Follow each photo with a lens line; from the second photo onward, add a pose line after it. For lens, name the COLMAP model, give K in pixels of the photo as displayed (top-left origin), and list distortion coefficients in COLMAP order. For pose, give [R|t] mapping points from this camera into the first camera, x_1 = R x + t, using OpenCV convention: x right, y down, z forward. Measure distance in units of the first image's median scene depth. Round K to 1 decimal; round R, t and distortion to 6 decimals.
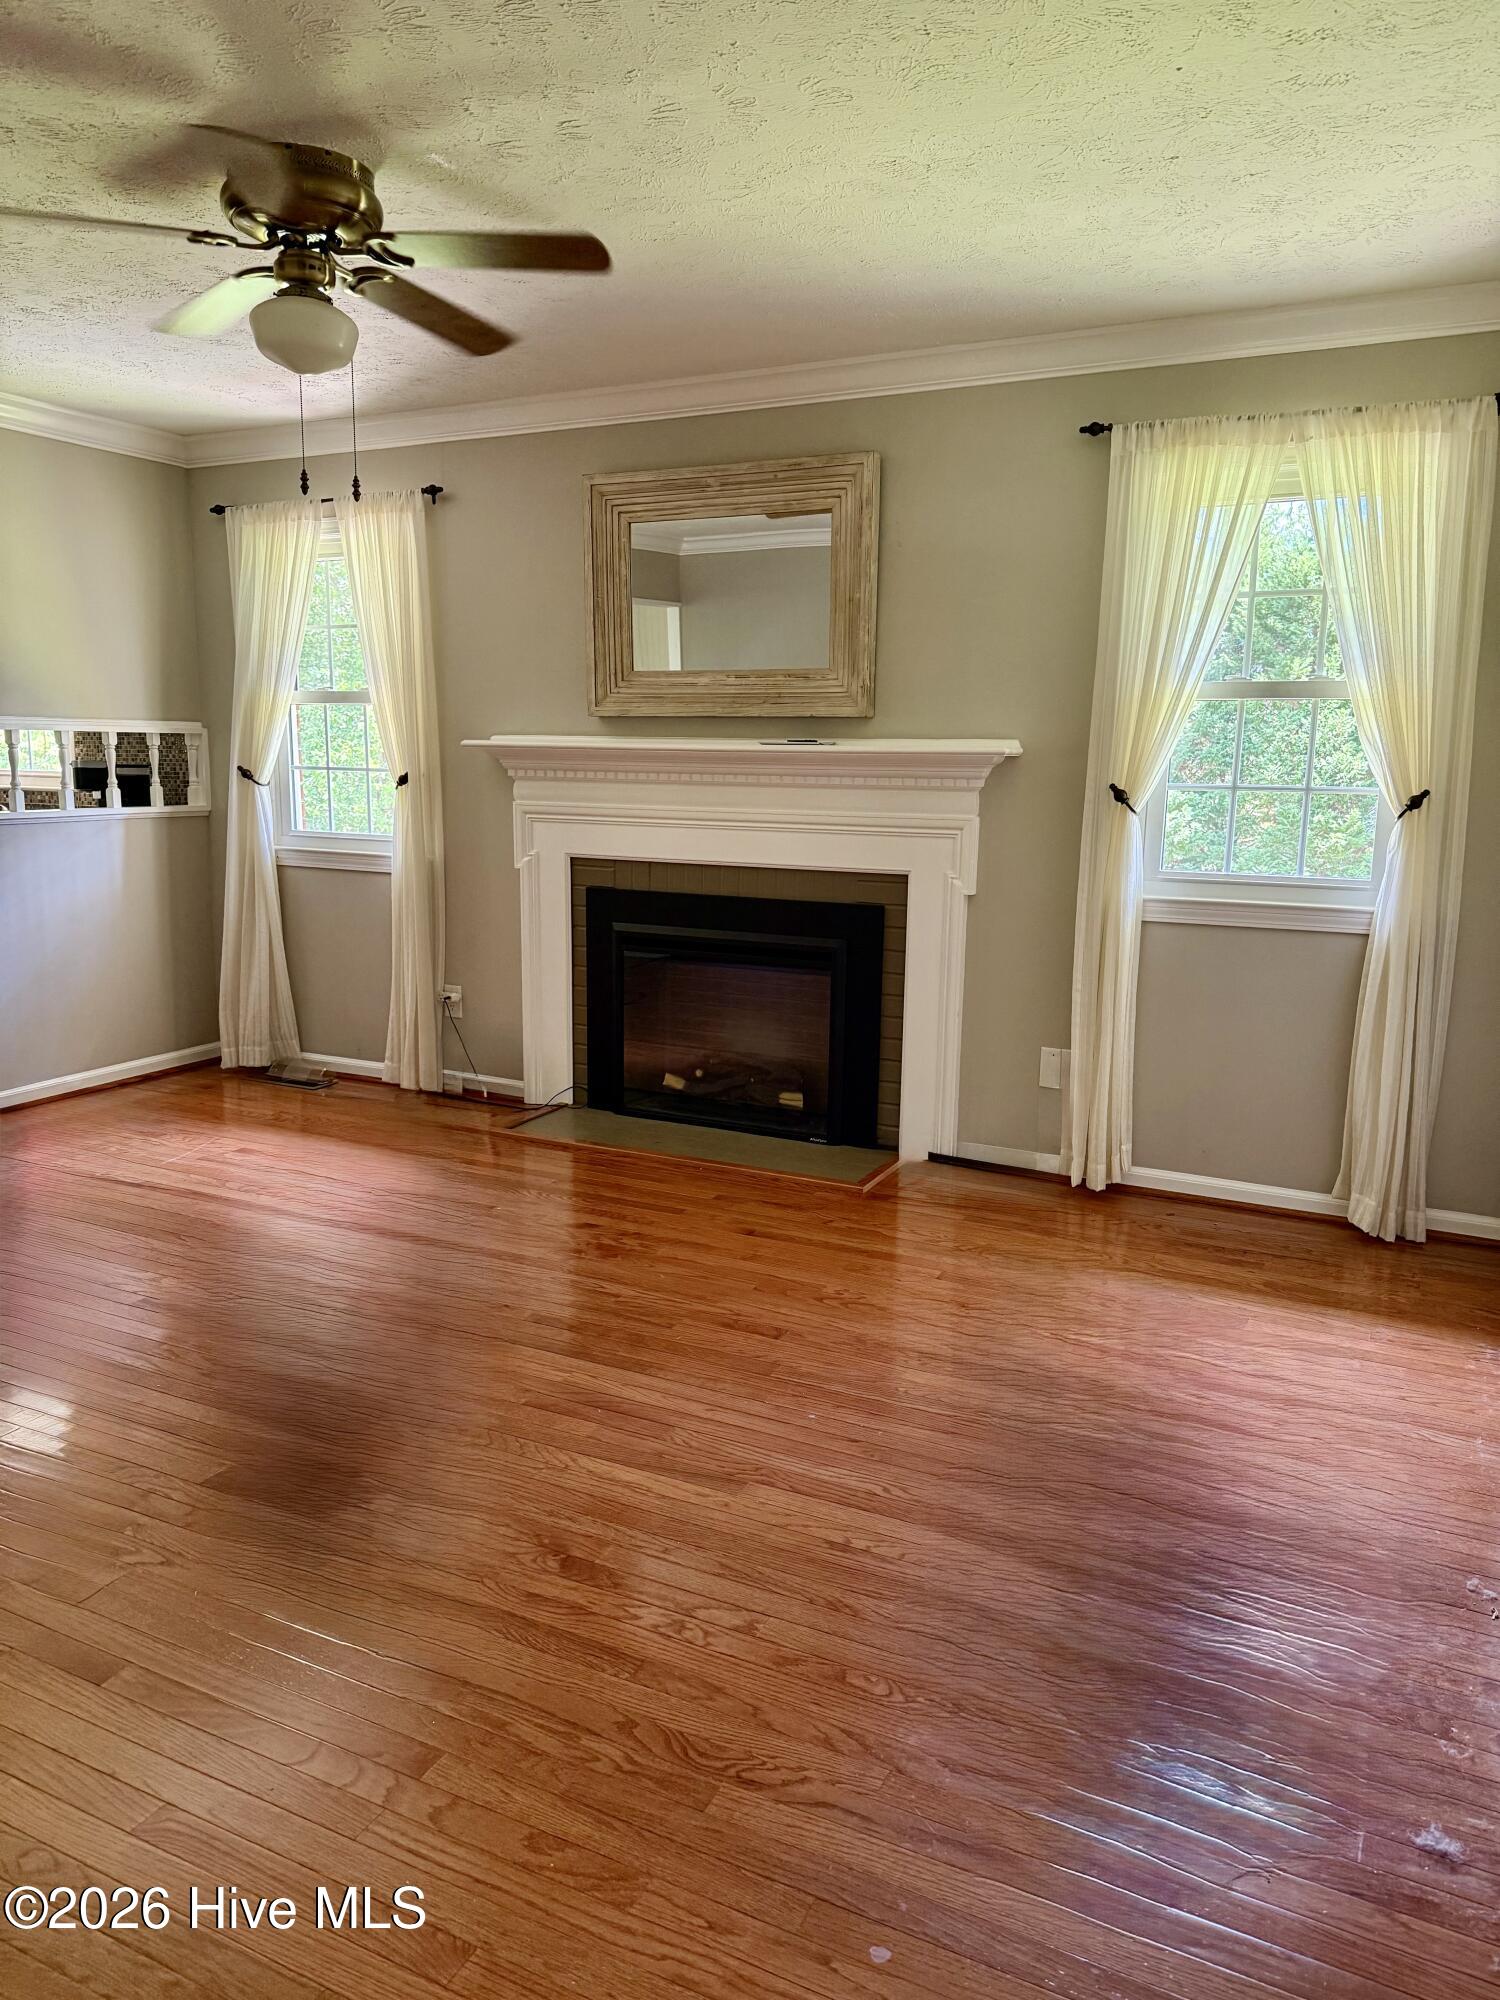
lens RADIAL K [[1397.3, 0, 756.3], [0, 1397.3, 998.6], [0, 0, 1]] dist [0.035179, -0.034899]
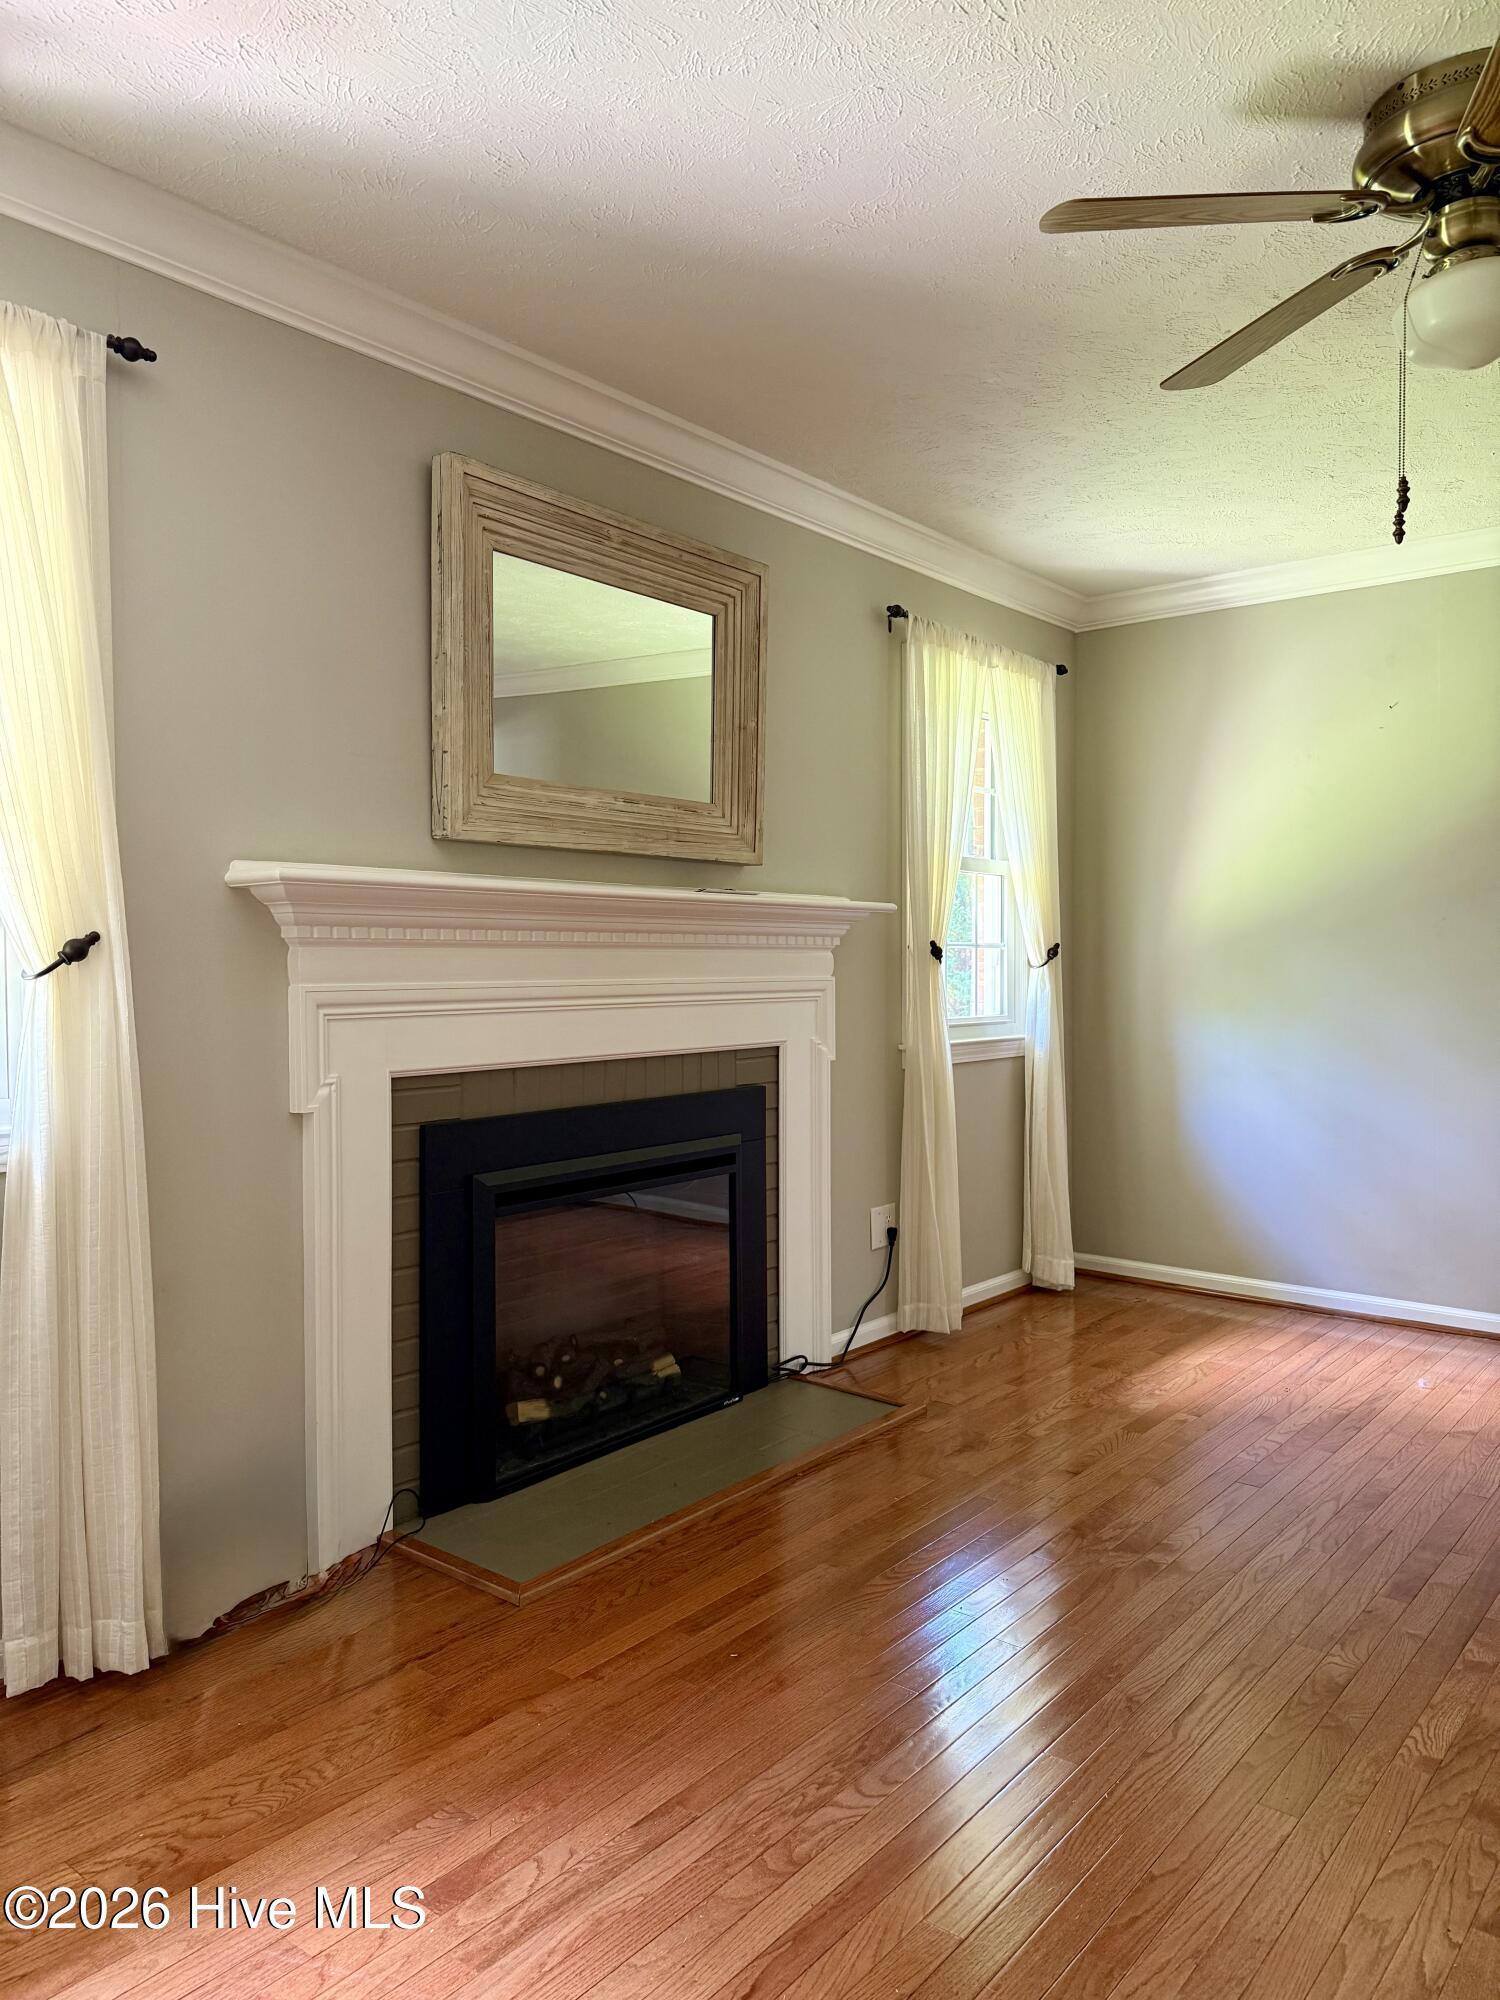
lens RADIAL K [[1415.9, 0, 754.0], [0, 1415.9, 966.1], [0, 0, 1]] dist [0.082496, -0.124417]
pose [[0.216498, -0.020856, 0.976060, -0.740289], [0.164679, 0.986226, -0.015454, -0.125225], [-0.962294, 0.164082, 0.216951, 0.807222]]
